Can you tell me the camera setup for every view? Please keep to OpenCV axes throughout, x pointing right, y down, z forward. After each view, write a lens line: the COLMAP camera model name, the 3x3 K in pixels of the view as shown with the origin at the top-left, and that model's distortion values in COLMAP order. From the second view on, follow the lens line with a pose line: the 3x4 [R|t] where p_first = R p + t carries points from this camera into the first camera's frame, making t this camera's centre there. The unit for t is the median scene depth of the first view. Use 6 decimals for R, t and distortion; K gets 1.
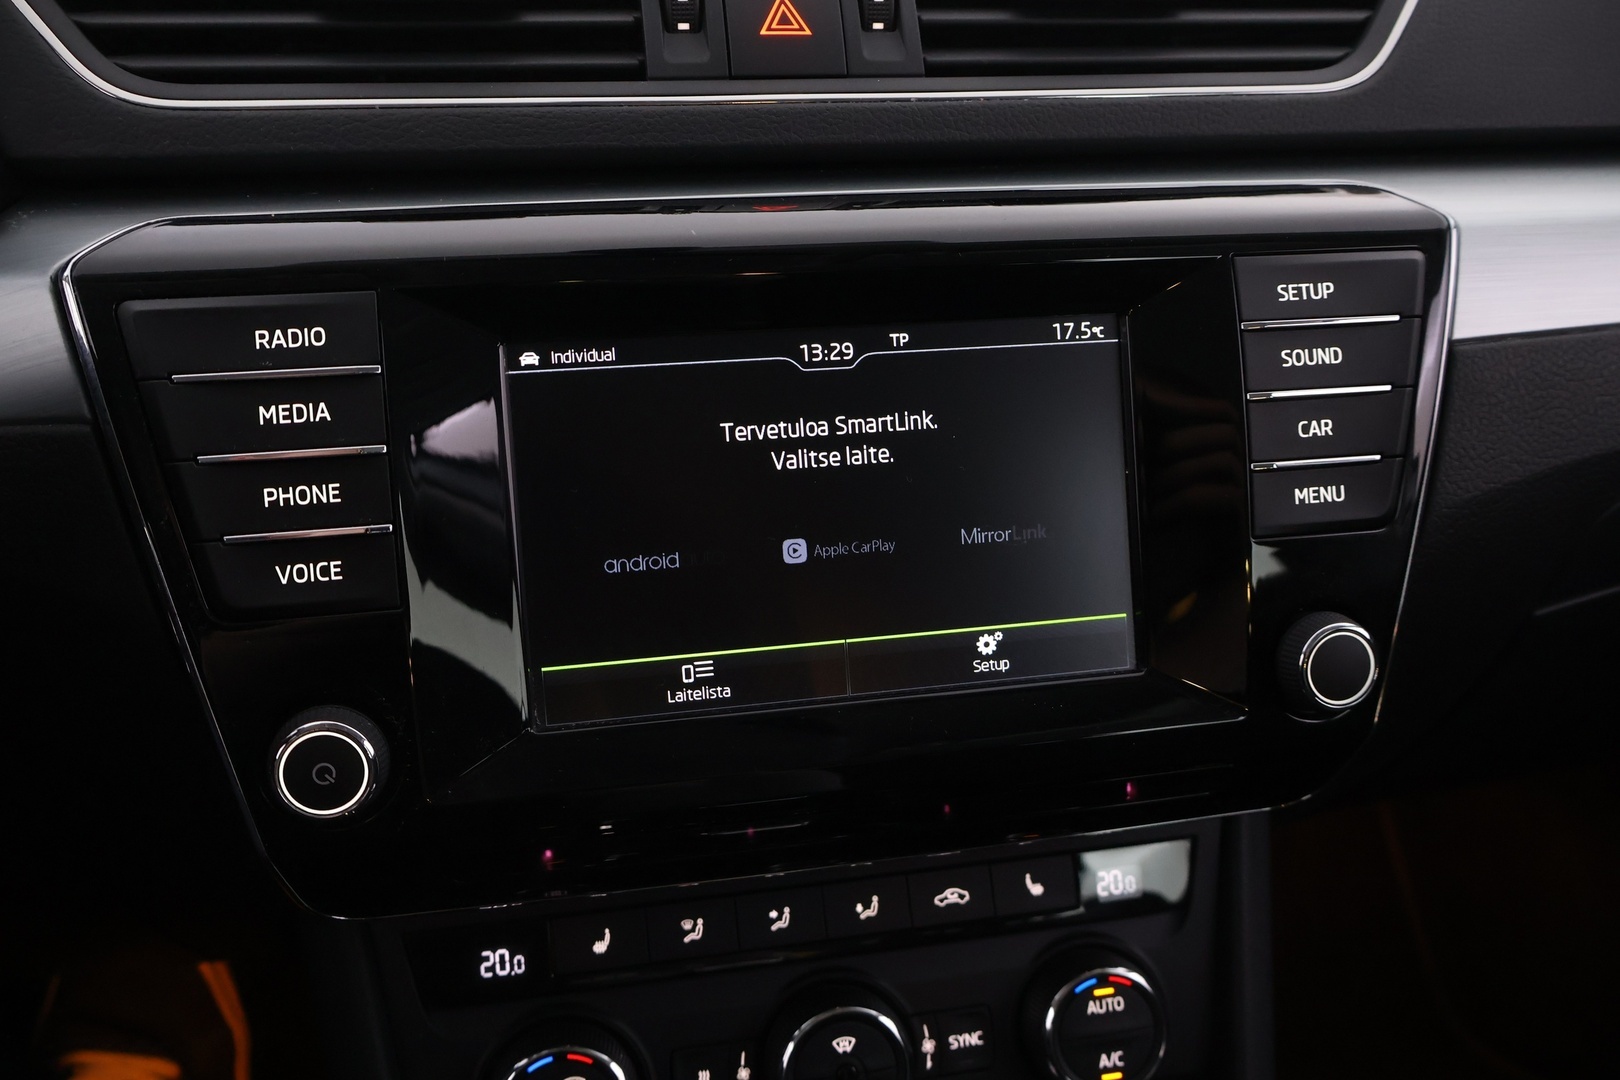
lens RADIAL K [[1363.1, 0, 806.3], [0, 1363.1, 540.2], [0, 0, 1]] dist [-0.077863, -0.003889]
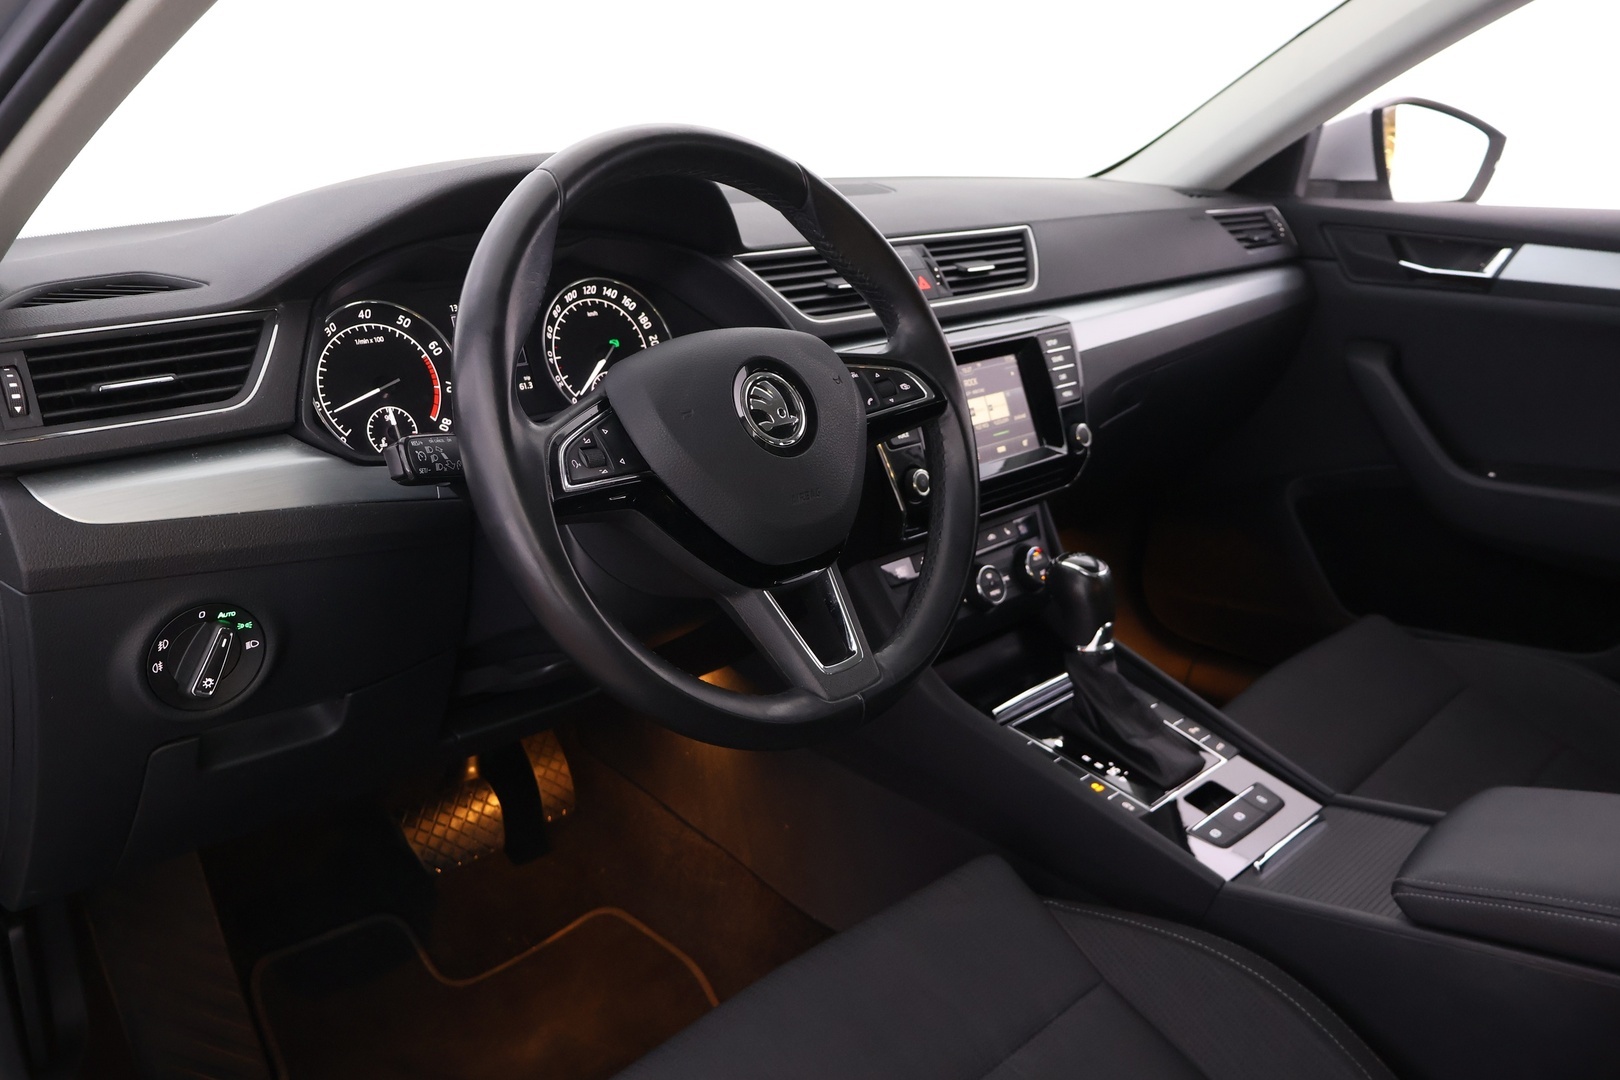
lens RADIAL K [[1363.1, 0, 809.9], [0, 1363.1, 540.0], [0, 0, 1]] dist [-0.077863, -0.003889]
pose [[0.826449, -0.177206, 0.534396, -2.301463], [0.237890, 0.970194, -0.046182, 0.364828], [-0.510284, 0.165295, 0.843971, -1.765482]]
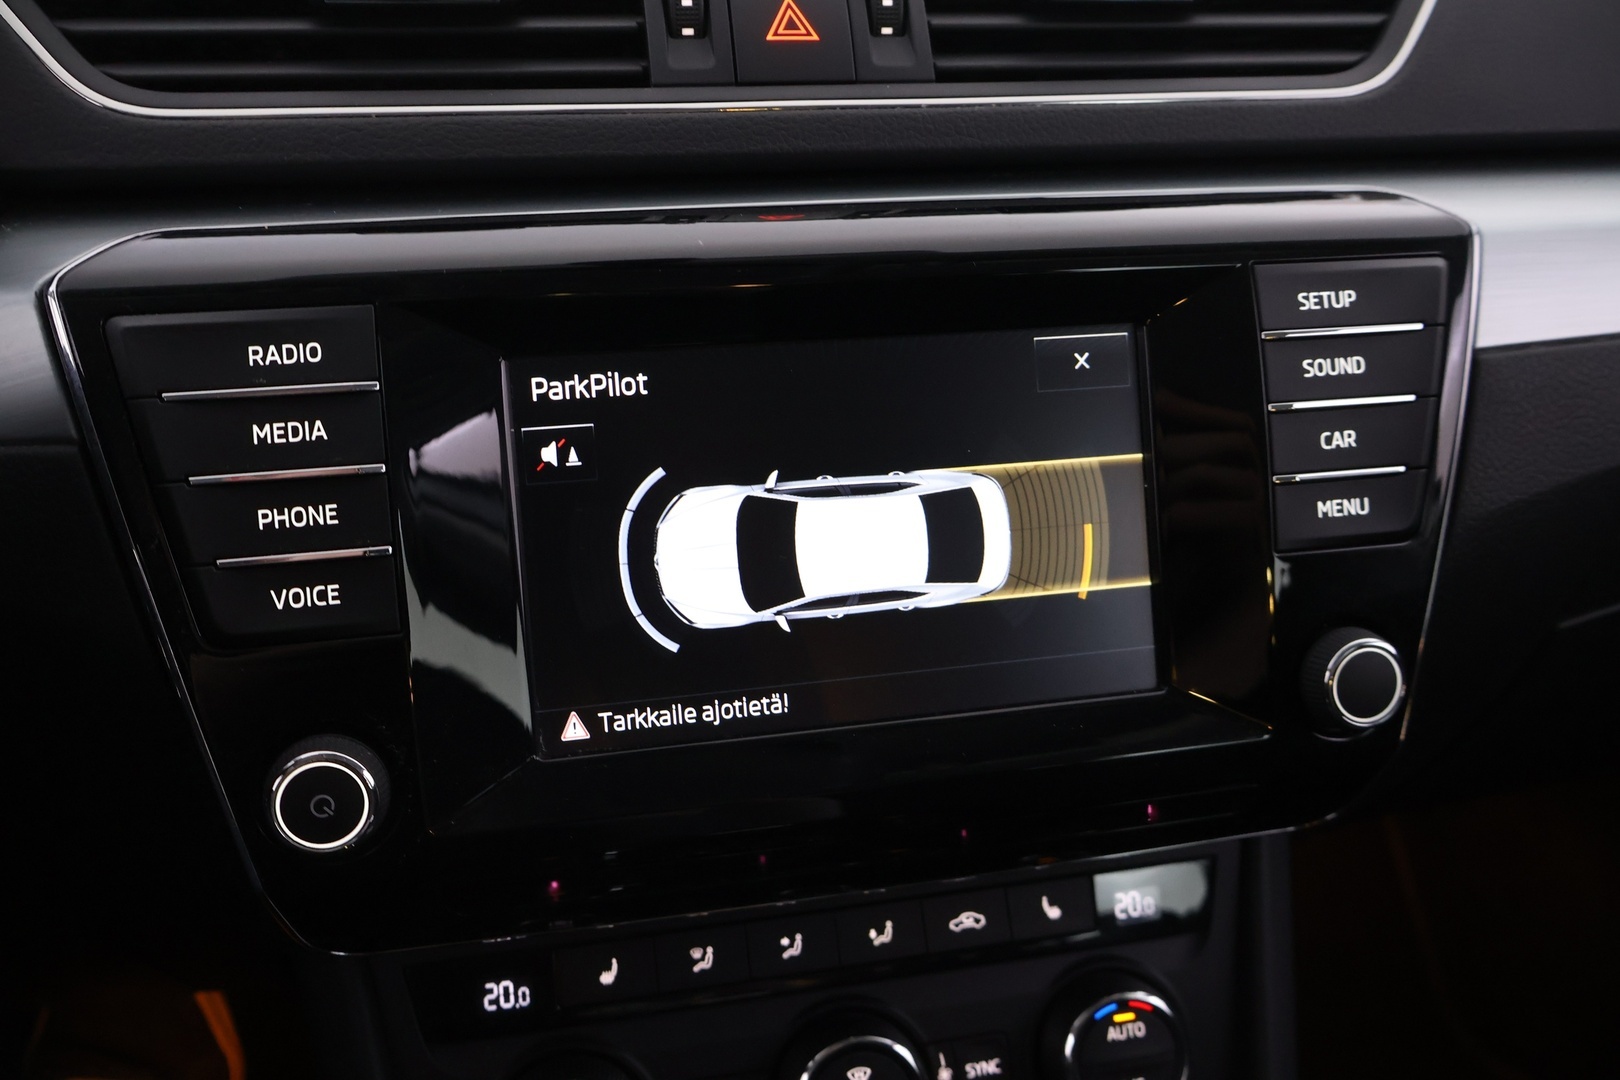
lens RADIAL K [[1363.1, 0, 814.3], [0, 1363.1, 538.1], [0, 0, 1]] dist [-0.077863, -0.003889]
pose [[0.999909, -0.007563, 0.011207, -0.013323], [0.007663, 0.999931, -0.008899, -0.005807], [-0.011139, 0.008985, 0.999898, 0.027574]]
